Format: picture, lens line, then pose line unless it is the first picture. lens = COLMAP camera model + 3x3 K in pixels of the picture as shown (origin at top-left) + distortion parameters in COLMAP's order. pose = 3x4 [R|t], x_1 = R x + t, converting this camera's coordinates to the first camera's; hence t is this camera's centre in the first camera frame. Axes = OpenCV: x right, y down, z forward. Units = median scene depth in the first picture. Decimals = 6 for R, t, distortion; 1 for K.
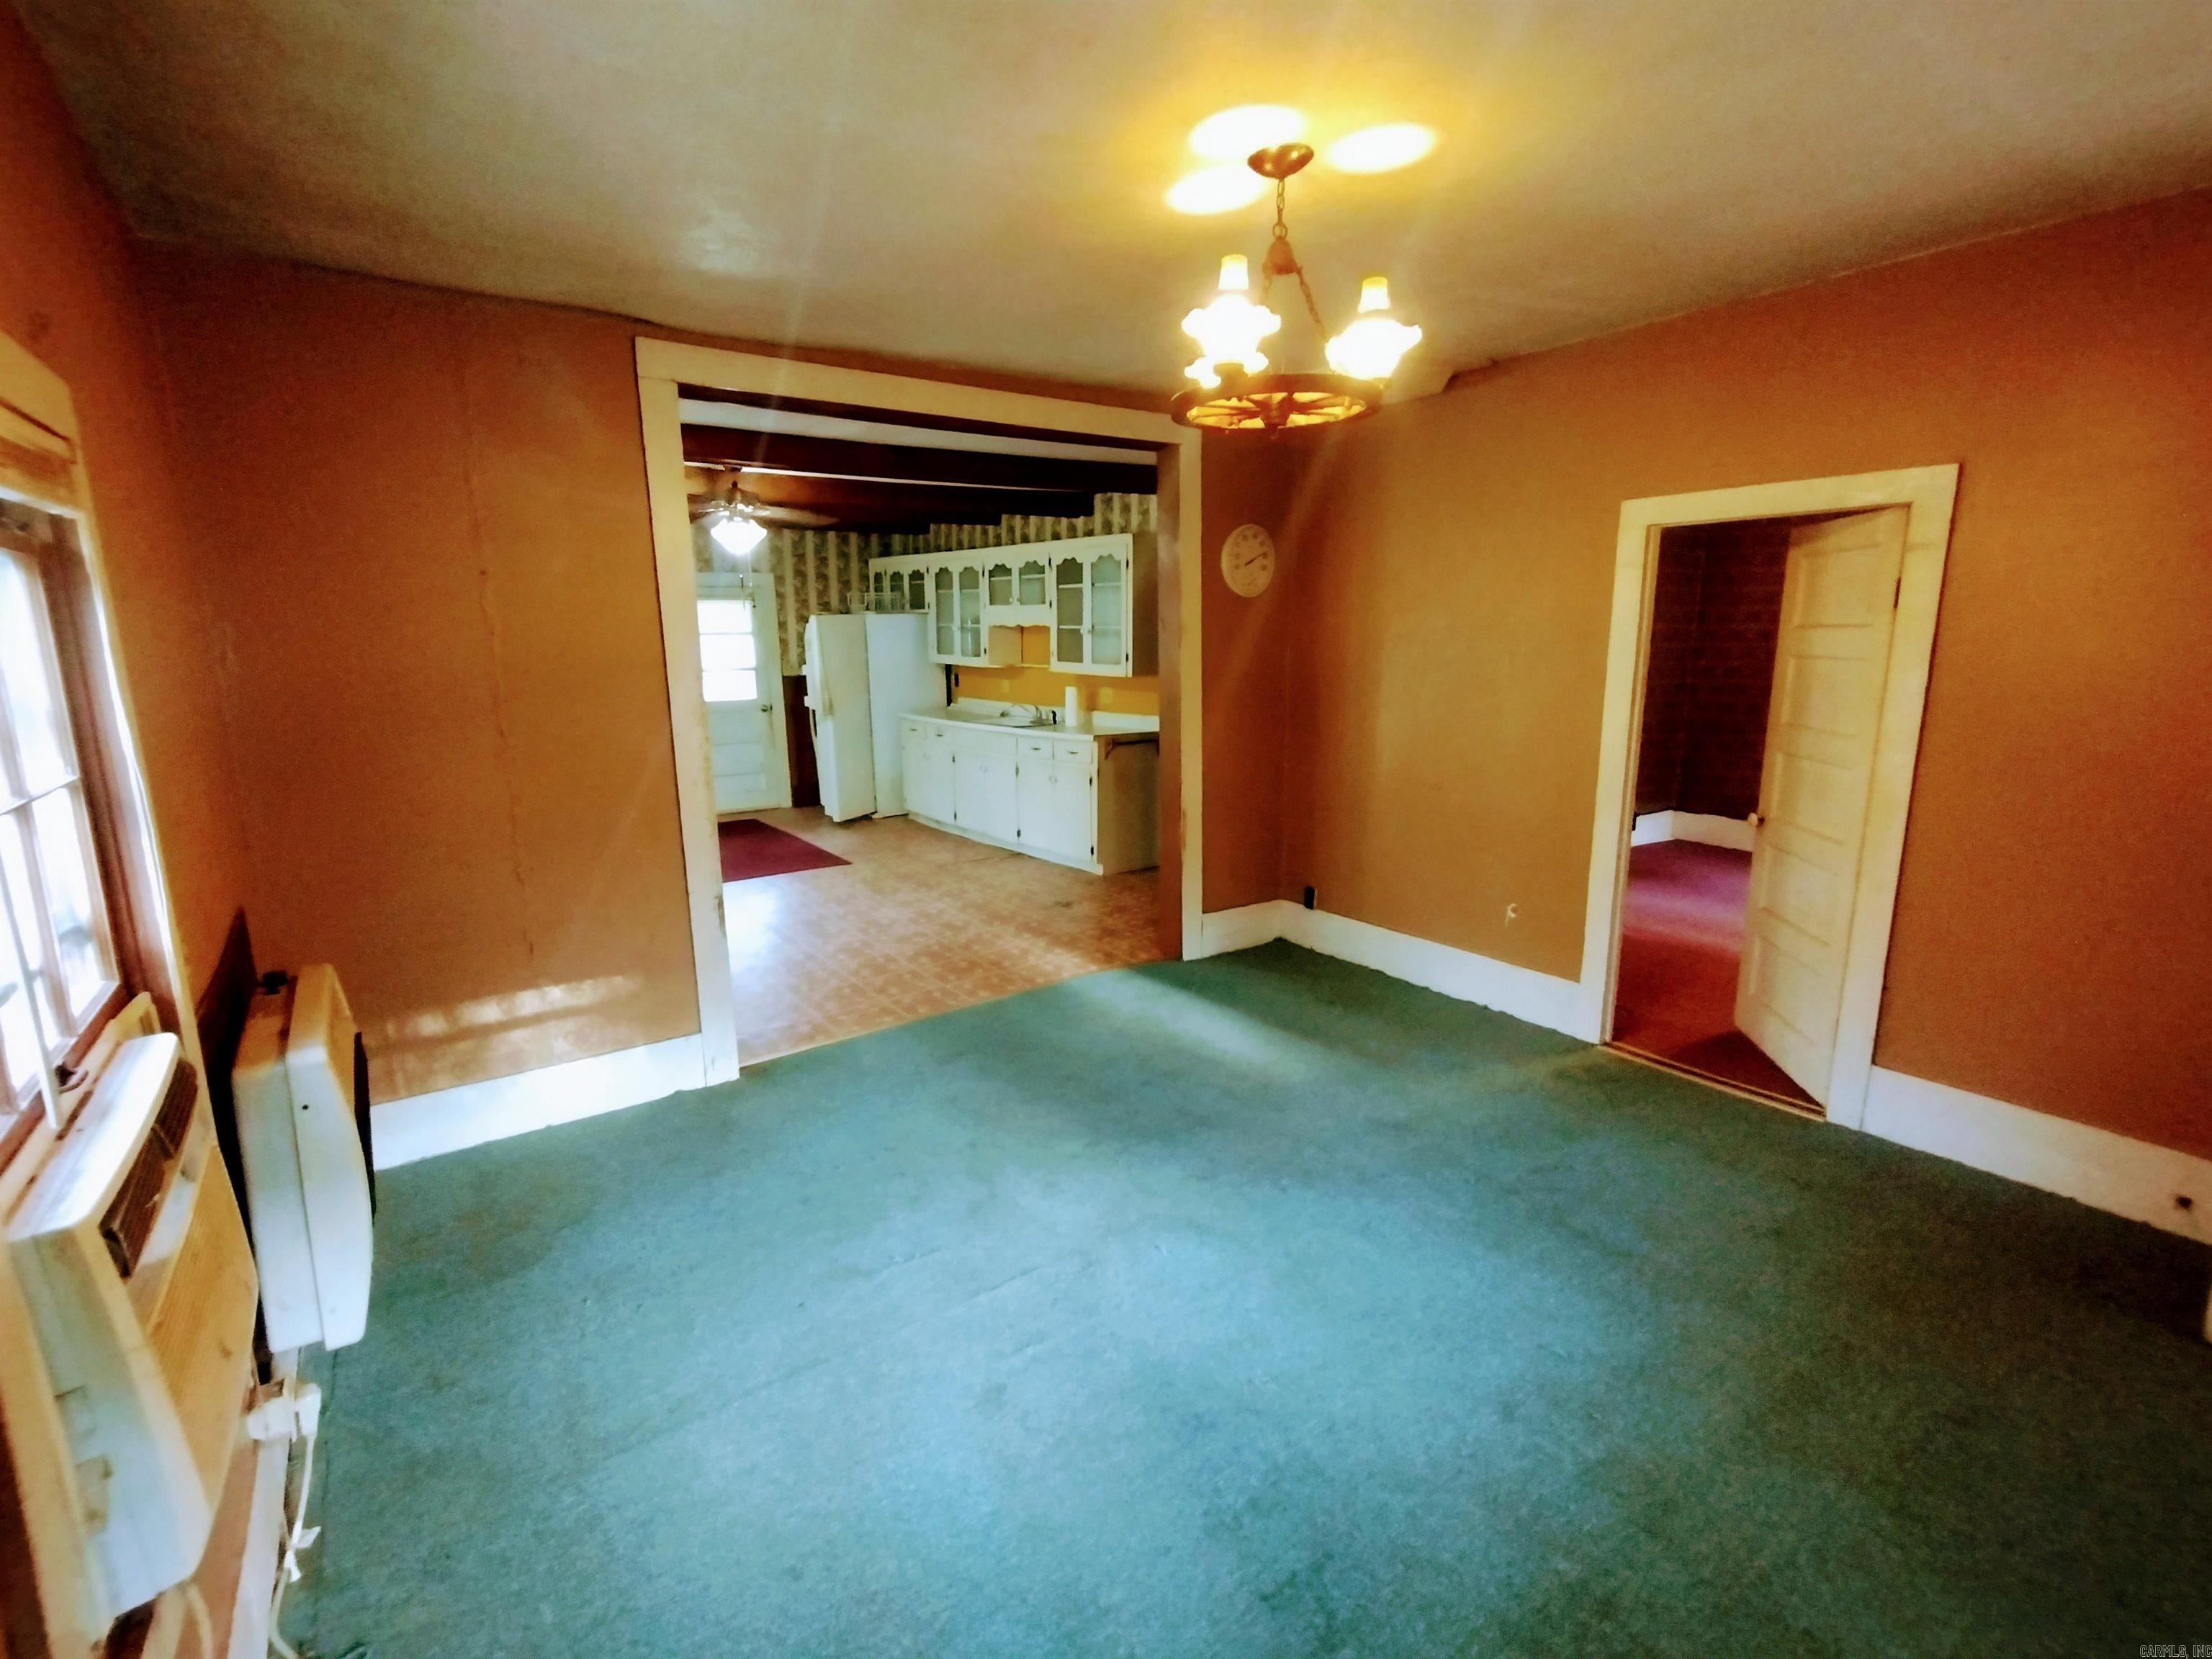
lens RADIAL K [[1013.9, 0, 1093.2], [0, 1013.9, 838.2], [0, 0, 1]] dist [-0.003258, 0.001509]
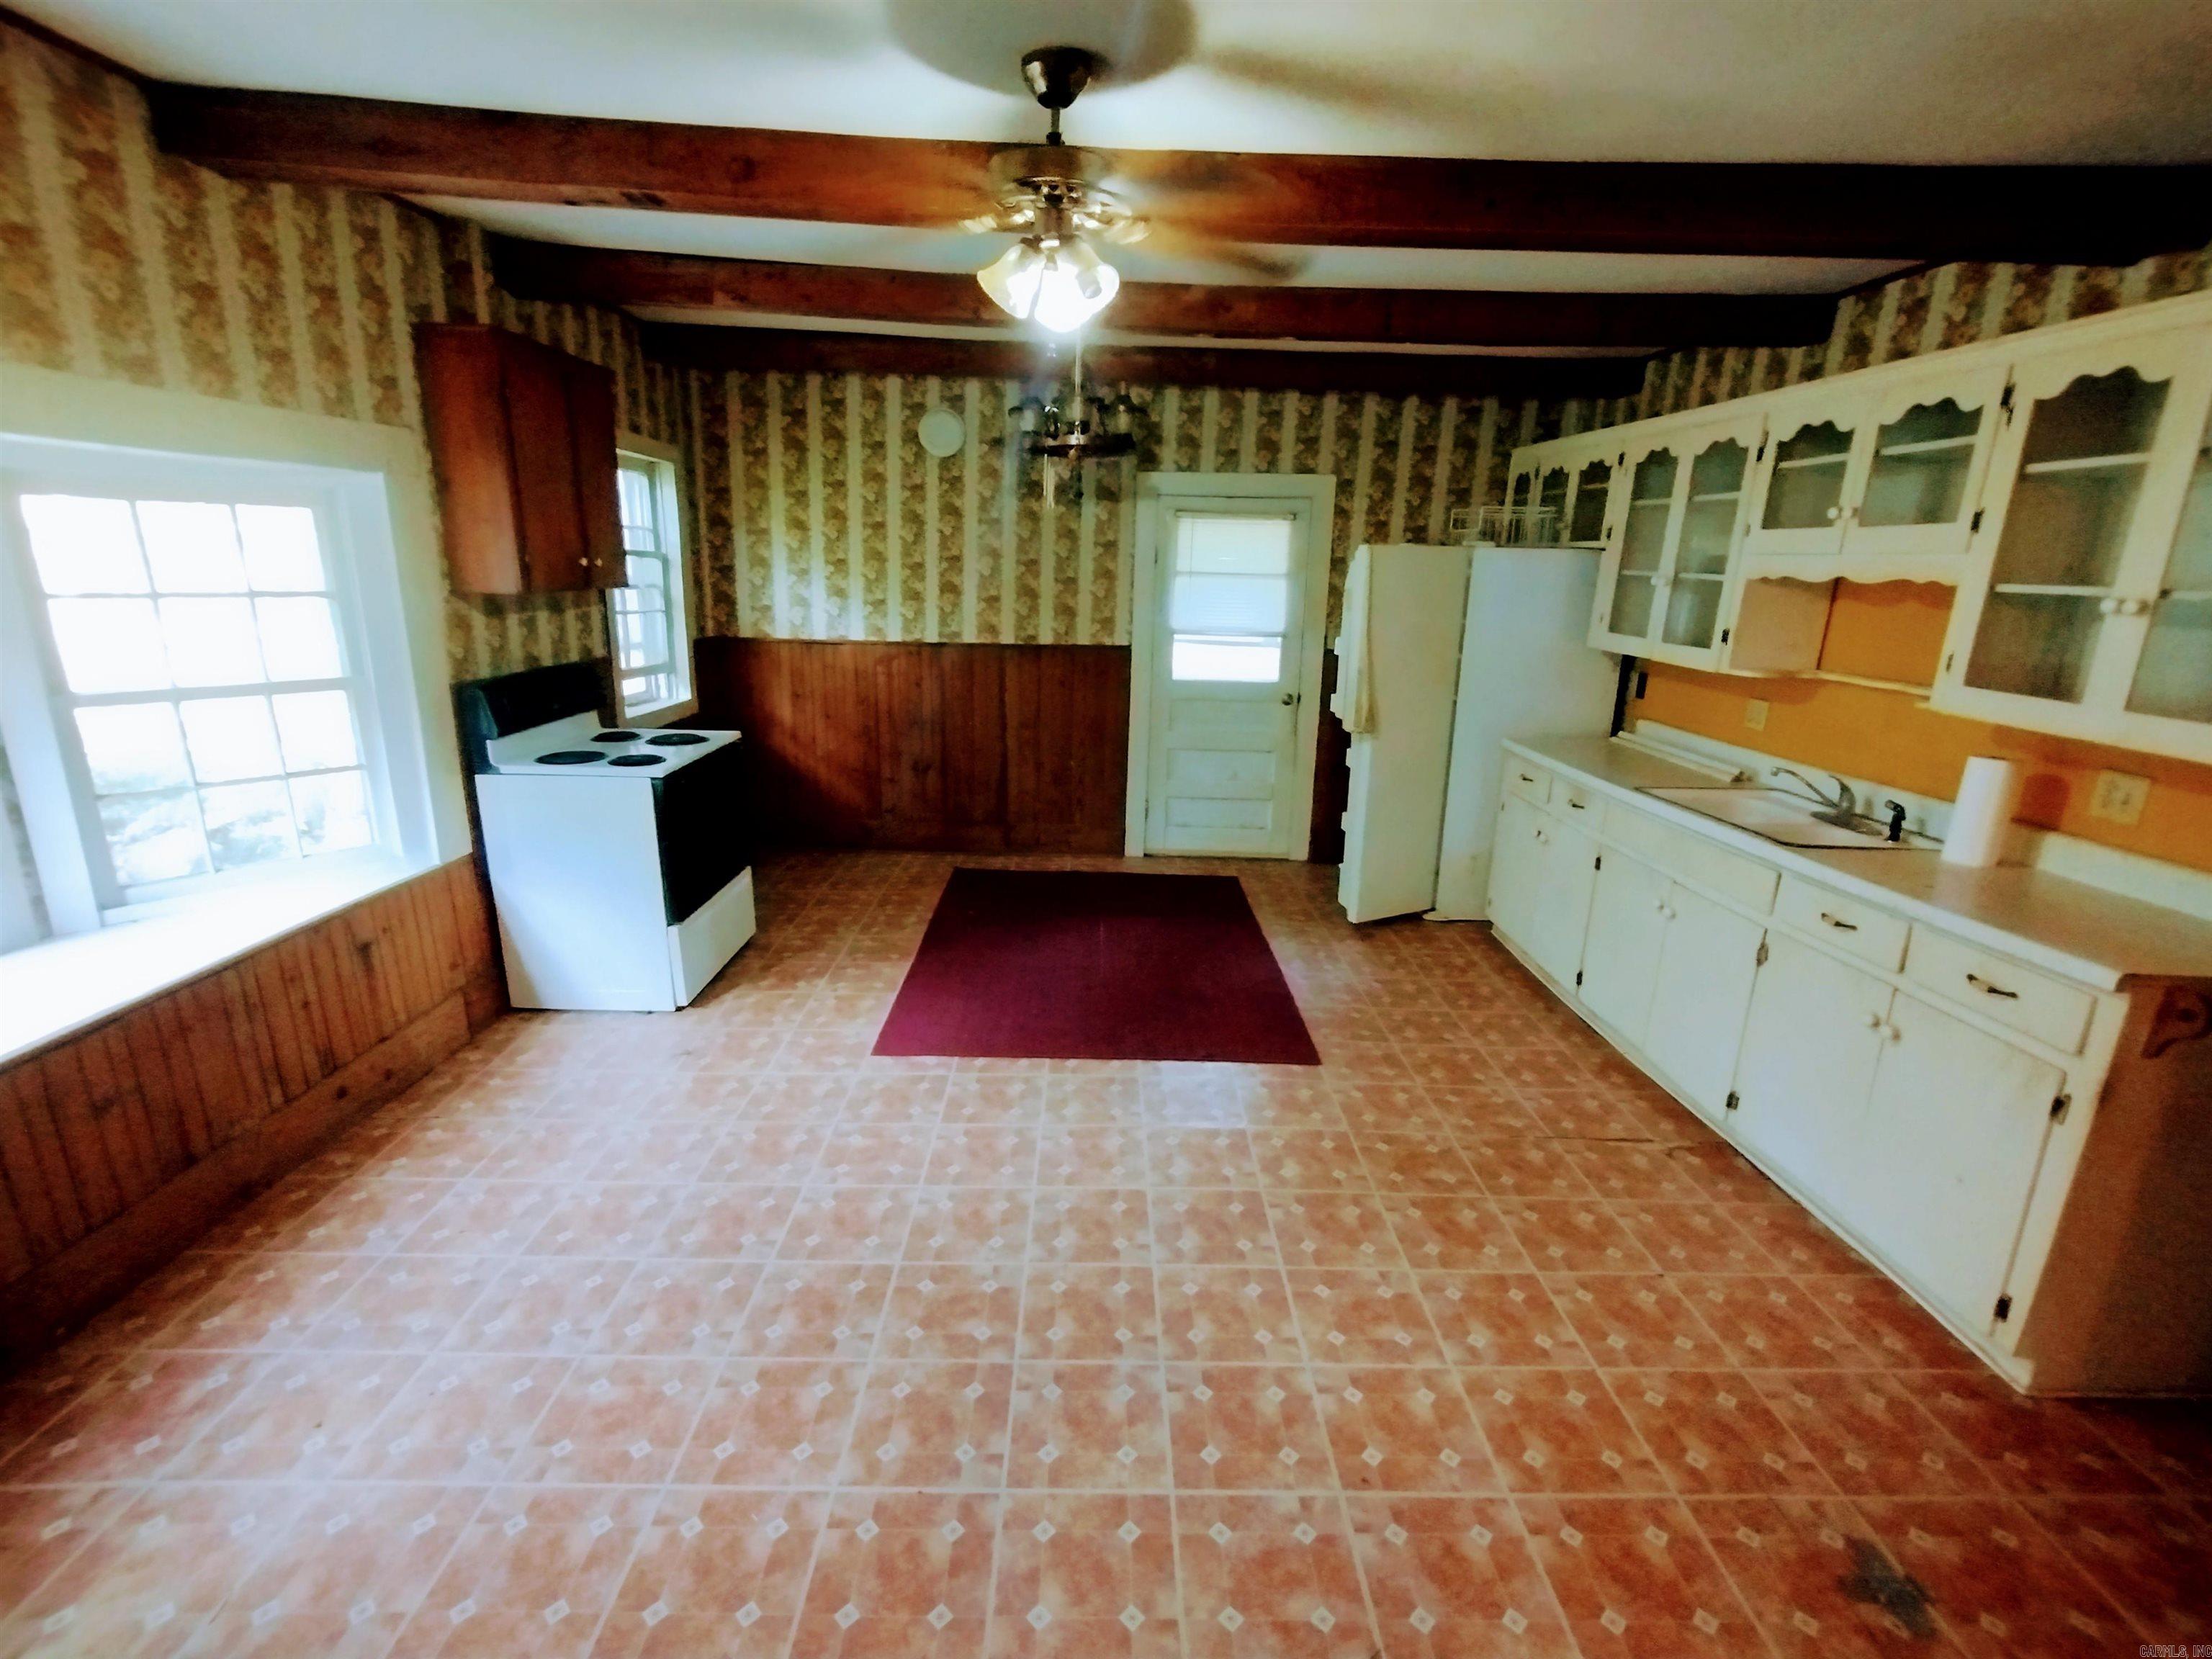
lens RADIAL K [[1013.9, 0, 1102.2], [0, 1013.9, 833.4], [0, 0, 1]] dist [-0.003258, 0.001509]
pose [[0.811007, 0.178980, -0.556987, -0.067857], [-0.153410, 0.983800, 0.092756, -0.102420], [0.564565, 0.010222, 0.825325, 0.500548]]
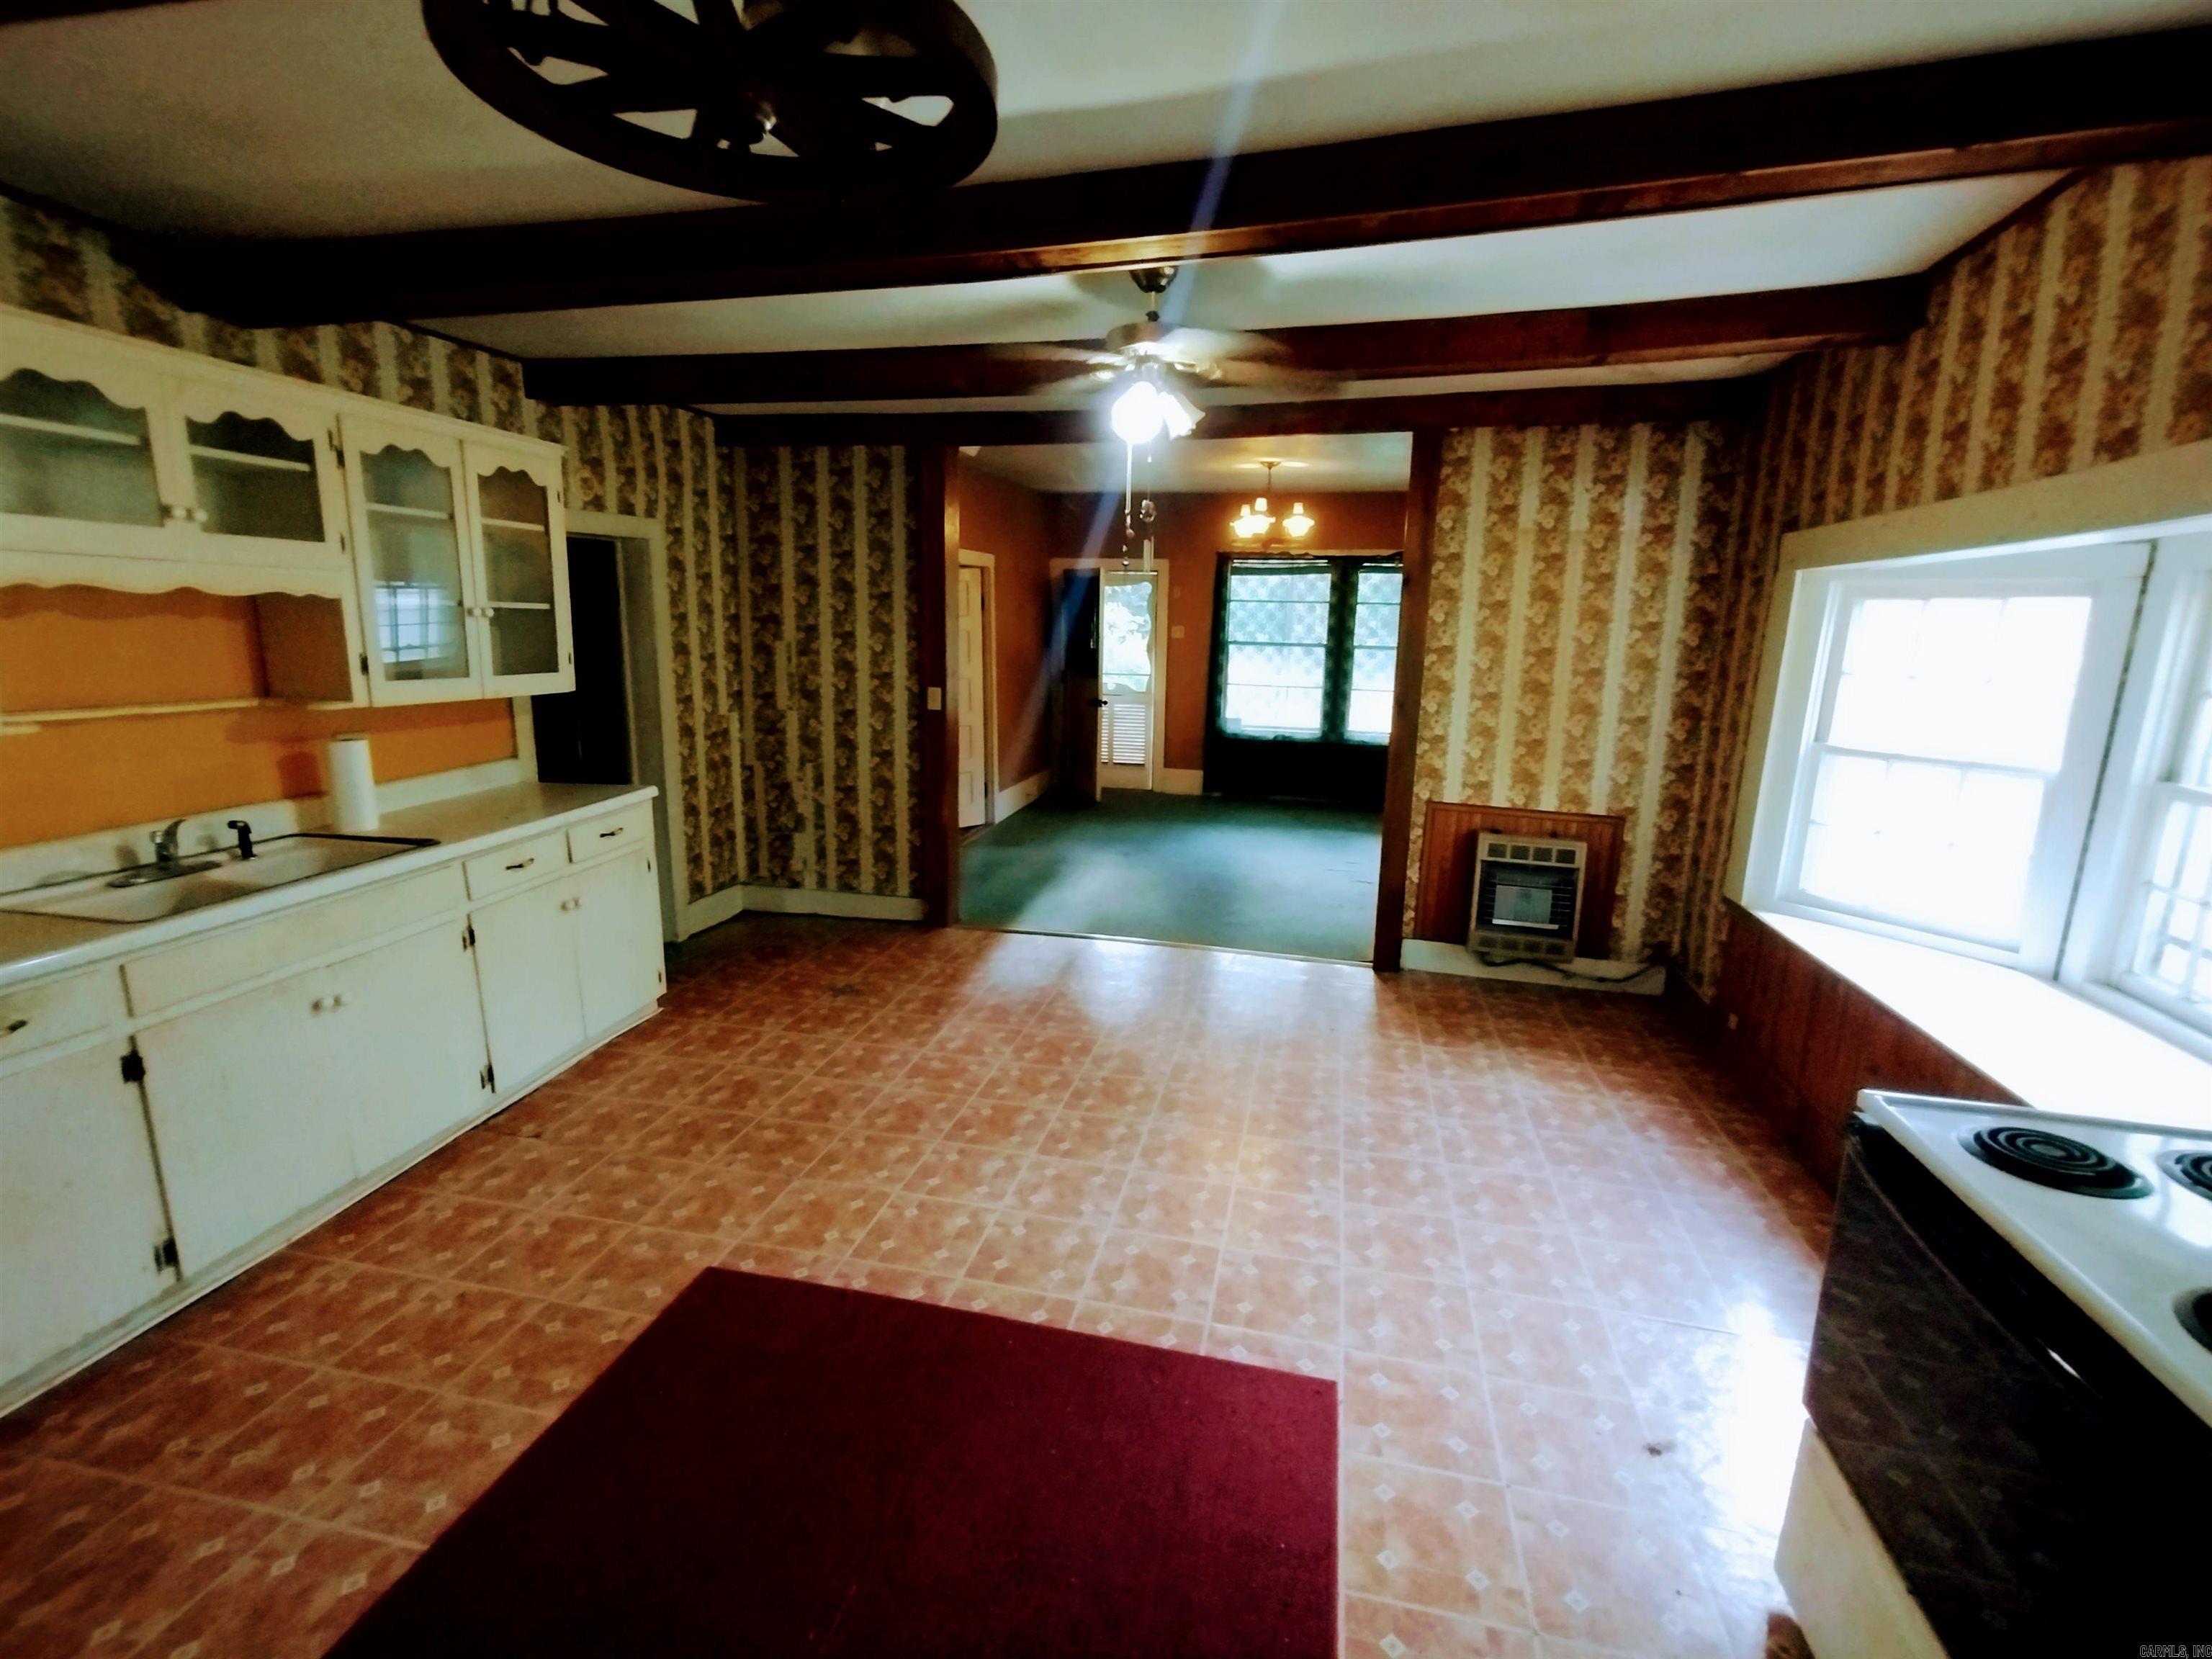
lens RADIAL K [[1013.9, 0, 1102.8], [0, 1013.9, 823.1], [0, 0, 1]] dist [-0.003258, 0.001509]
pose [[-0.658326, -0.150146, 0.737606, -0.521637], [0.144358, 0.936532, 0.319481, -0.196406], [-0.738761, 0.316802, -0.594869, 0.976843]]
